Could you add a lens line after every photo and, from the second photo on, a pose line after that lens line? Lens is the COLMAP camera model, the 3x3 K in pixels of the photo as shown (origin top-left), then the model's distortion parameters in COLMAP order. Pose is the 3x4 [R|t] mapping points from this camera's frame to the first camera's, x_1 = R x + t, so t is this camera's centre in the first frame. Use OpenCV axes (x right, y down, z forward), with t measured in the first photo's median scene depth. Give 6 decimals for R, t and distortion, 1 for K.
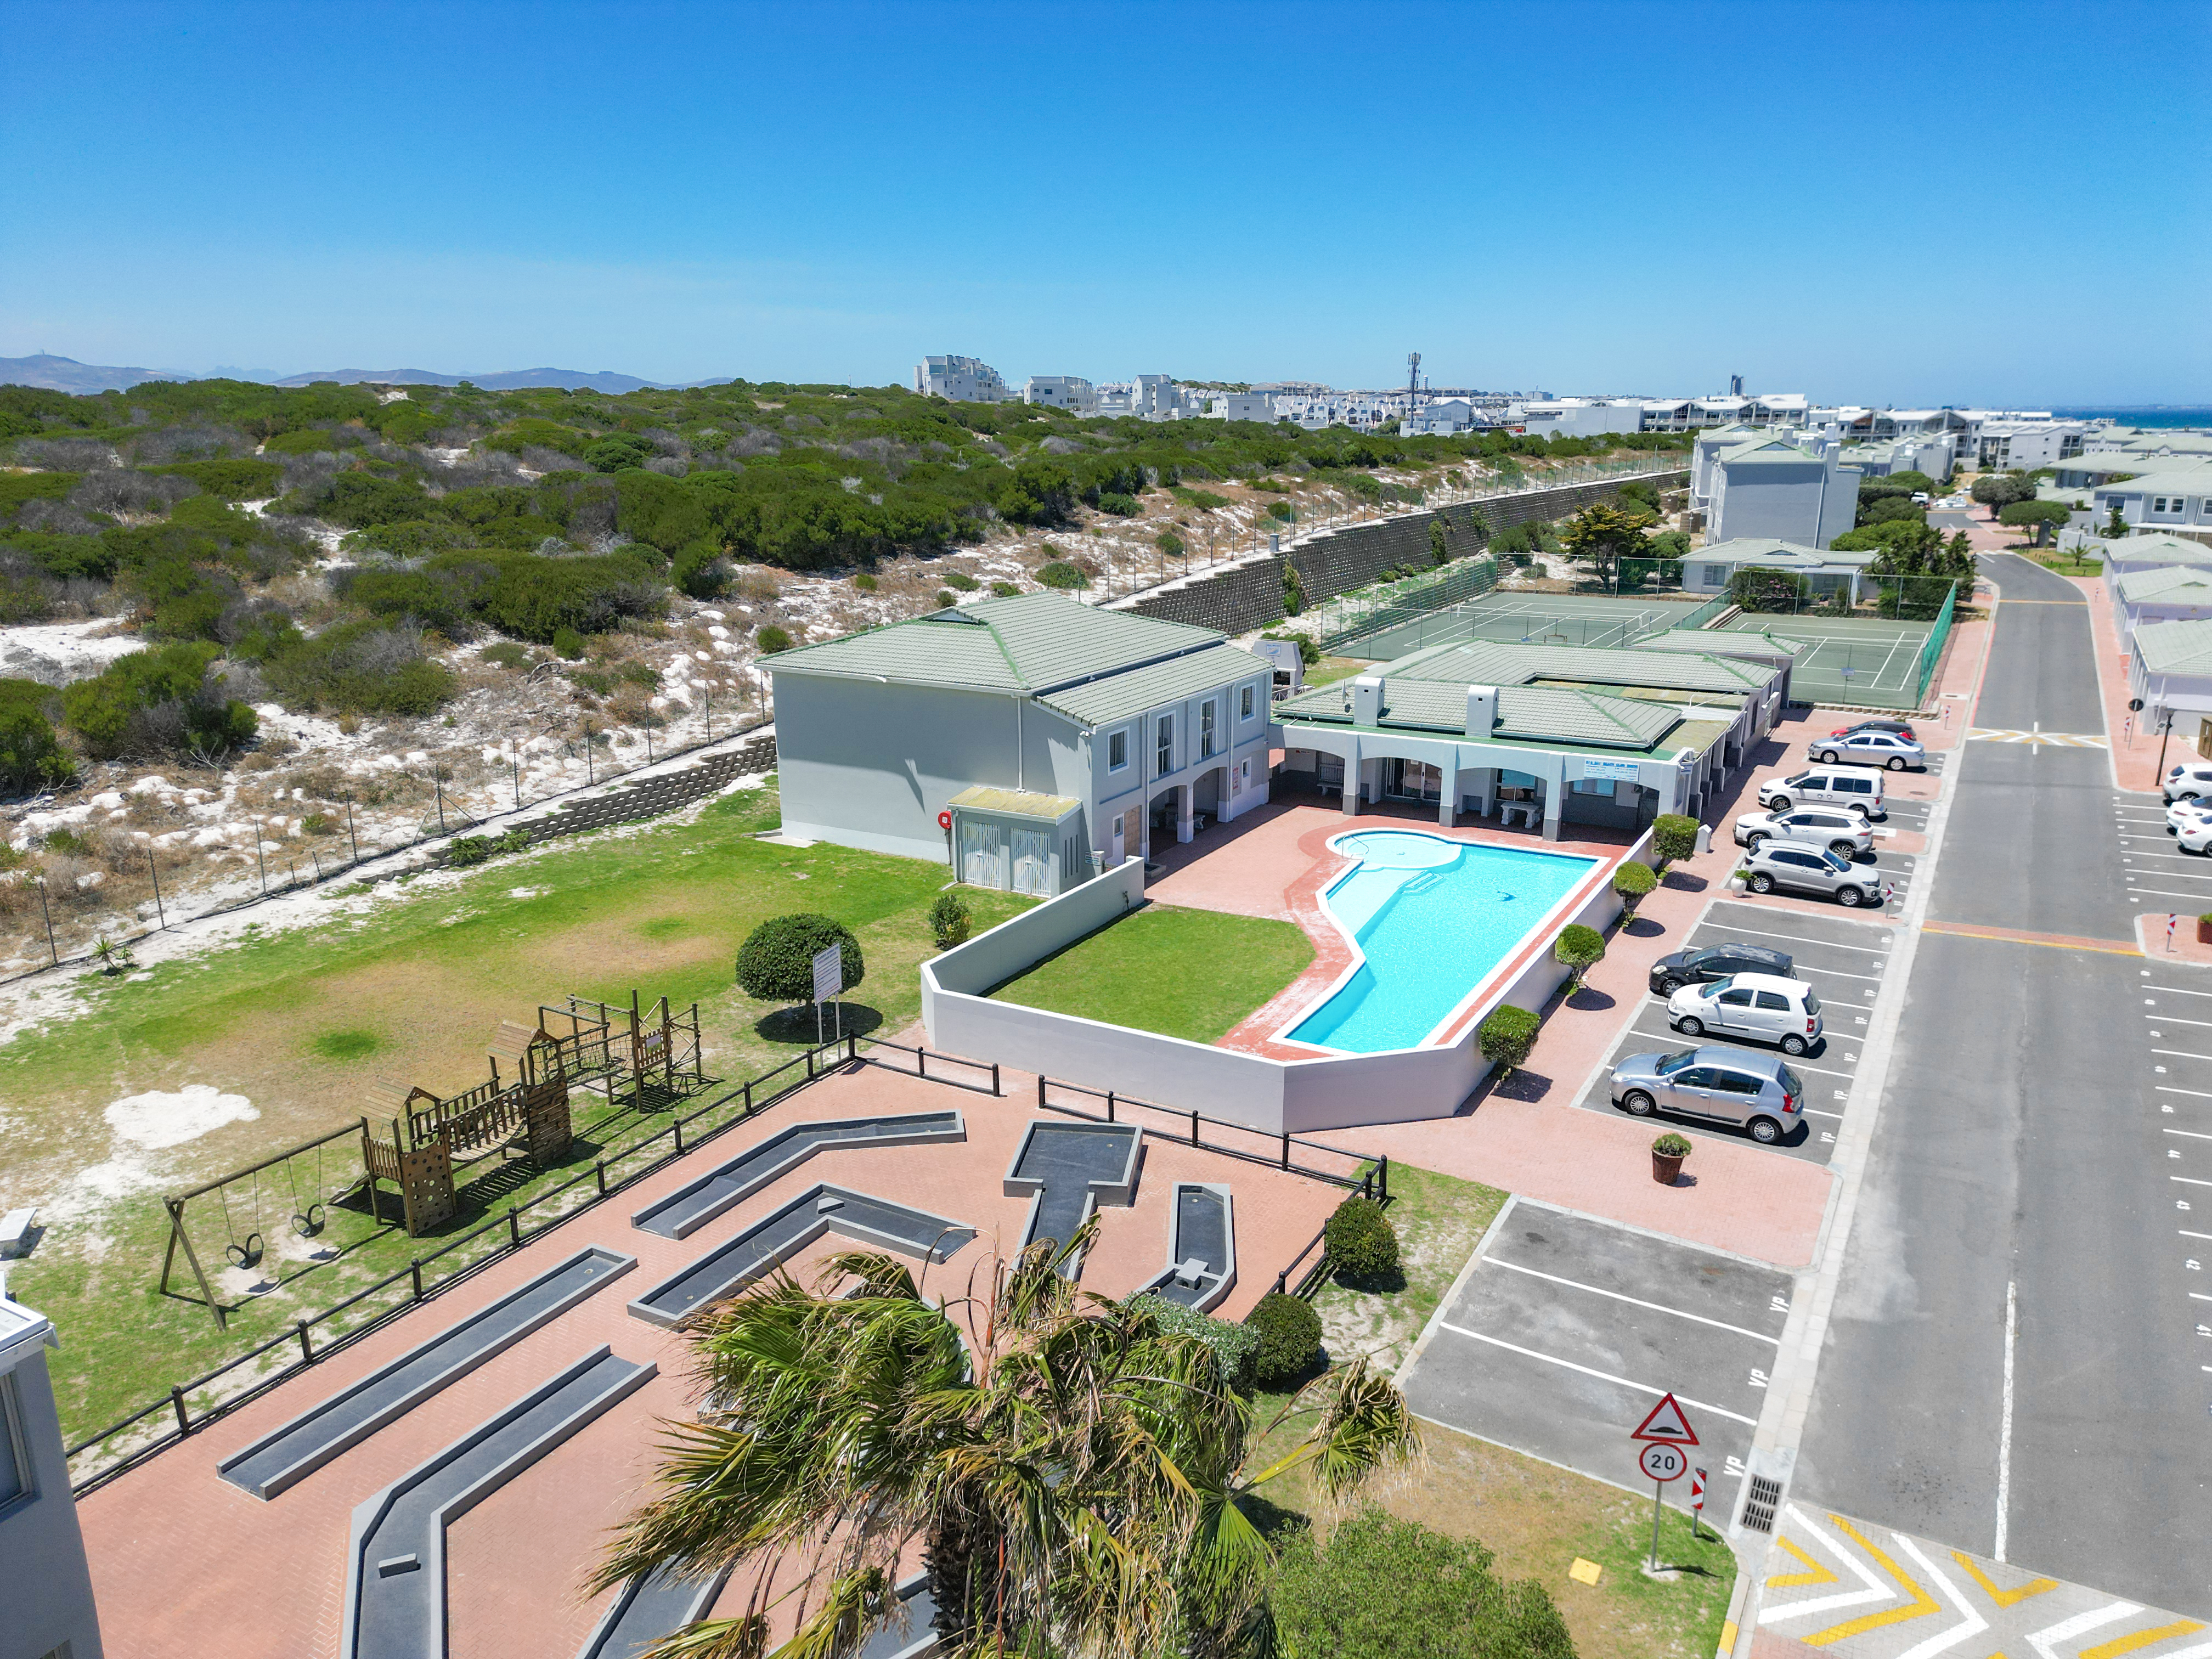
lens RADIAL K [[1545.0, 0, 1114.1], [0, 1545.0, 832.4], [0, 0, 1]] dist [0.112591, -0.135148]
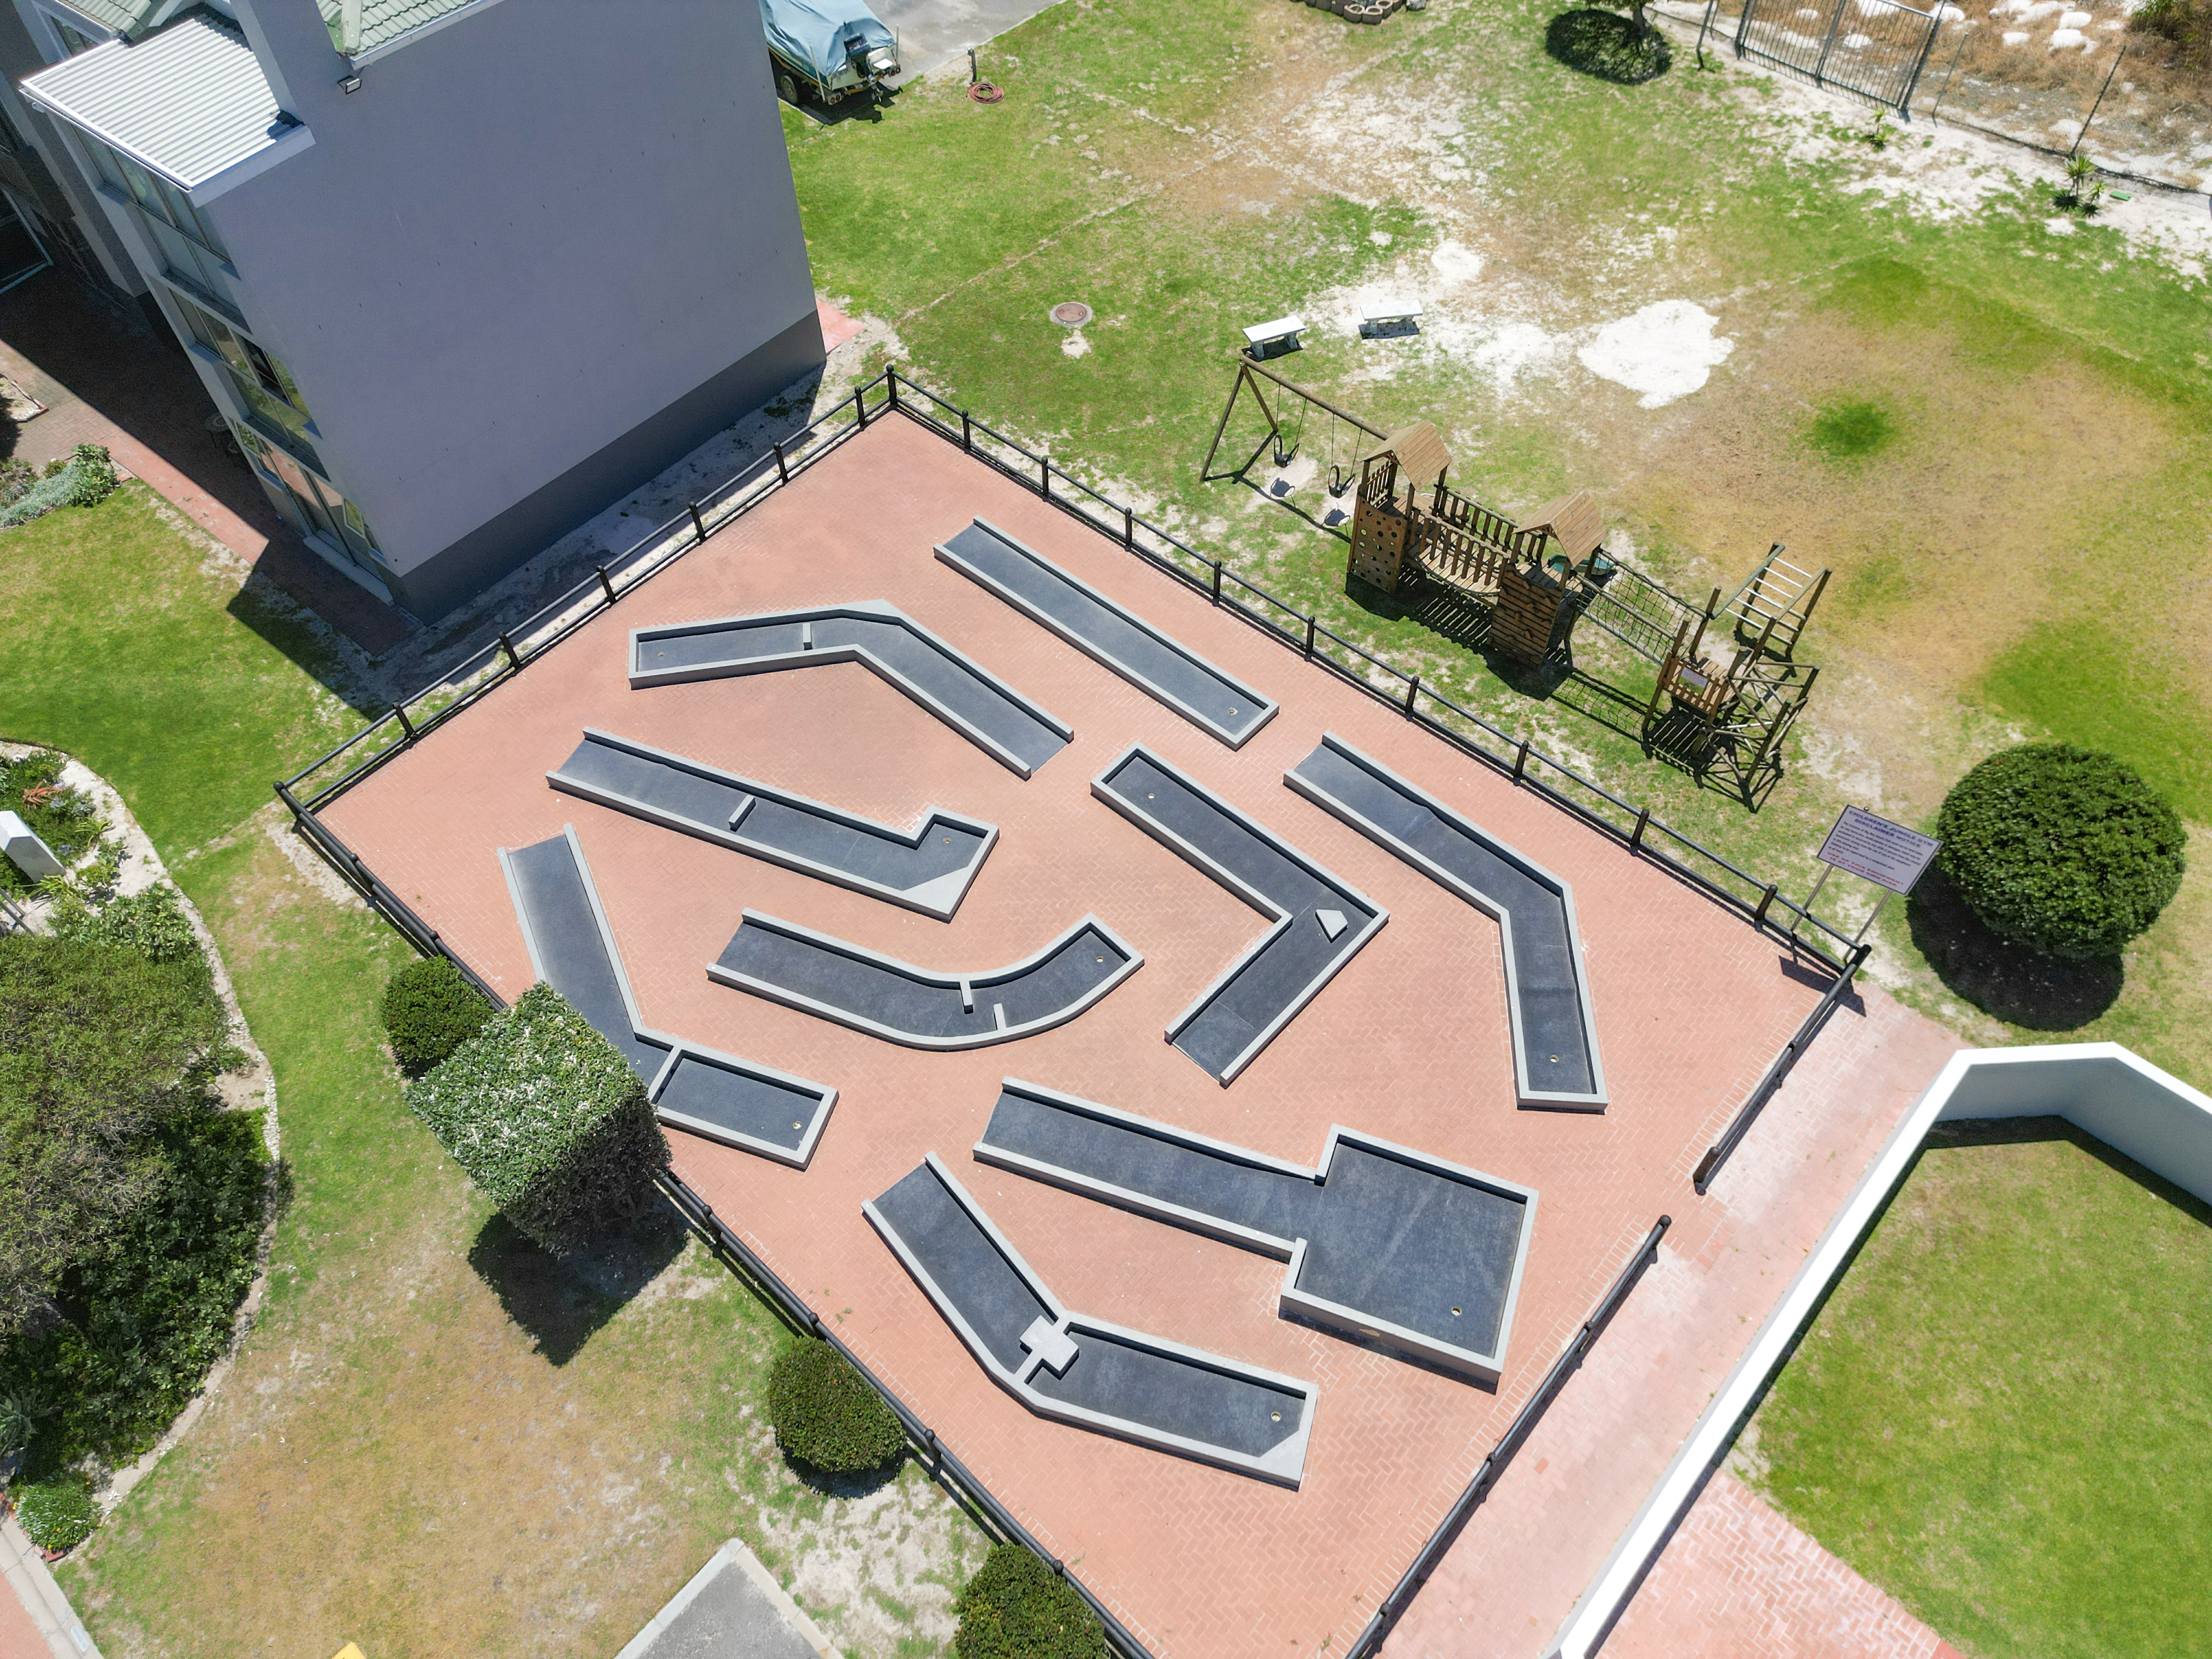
lens RADIAL K [[1562.9, 0, 1120.8], [0, 1562.9, 843.3], [0, 0, 1]] dist [0.048045, -0.038437]
pose [[-0.214734, 0.783171, -0.583552, 0.066682], [-0.243232, 0.535783, 0.808564, -0.098323], [0.945900, 0.315565, 0.075442, 0.220942]]
